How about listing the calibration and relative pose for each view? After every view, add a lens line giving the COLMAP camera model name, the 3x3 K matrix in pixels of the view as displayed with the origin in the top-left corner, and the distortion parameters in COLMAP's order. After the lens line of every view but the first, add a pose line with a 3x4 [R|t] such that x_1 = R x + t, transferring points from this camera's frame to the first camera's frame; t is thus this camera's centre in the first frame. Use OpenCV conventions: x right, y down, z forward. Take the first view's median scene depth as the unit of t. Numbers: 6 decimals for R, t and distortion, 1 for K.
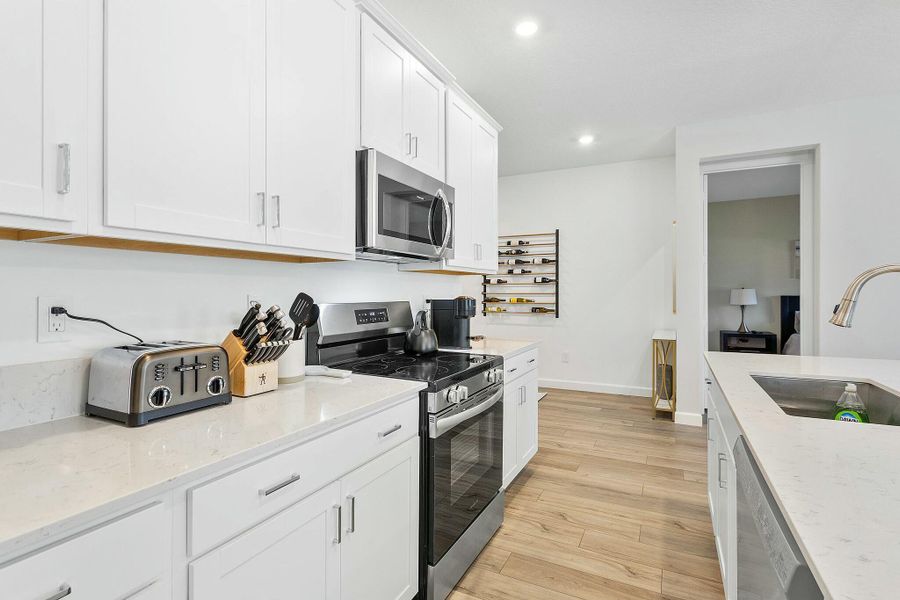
lens RADIAL K [[437.1, 0, 446.4], [0, 437.1, 303.3], [0, 0, 1]] dist [0.000432, -0.000003]
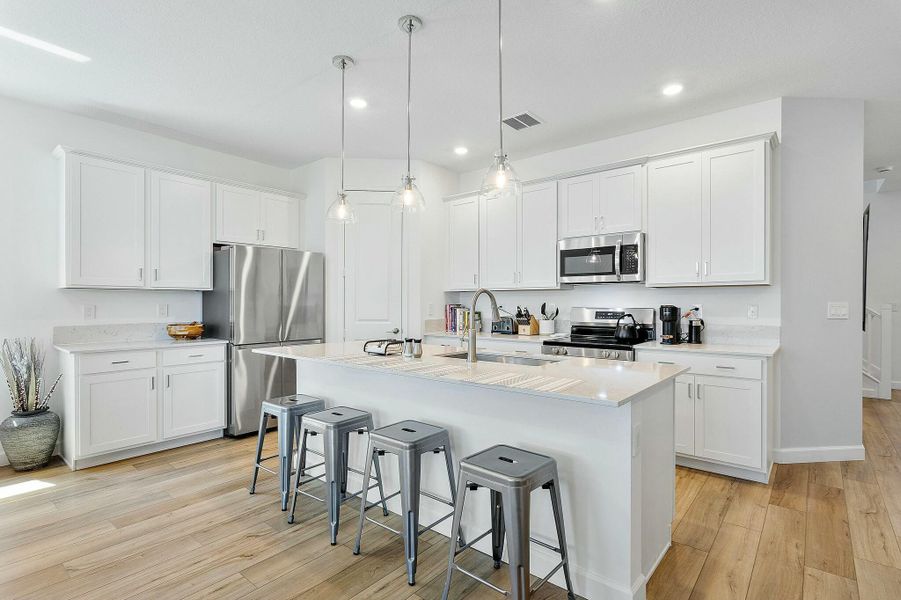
lens RADIAL K [[437.6, 0, 446.9], [0, 437.6, 303.3], [0, 0, 1]] dist [0.000432, -0.000003]
pose [[-0.237750, 0.003830, -0.971319, 1.480958], [-0.013976, 0.999875, 0.007364, -0.020682], [0.971226, 0.015326, -0.237667, 0.645807]]
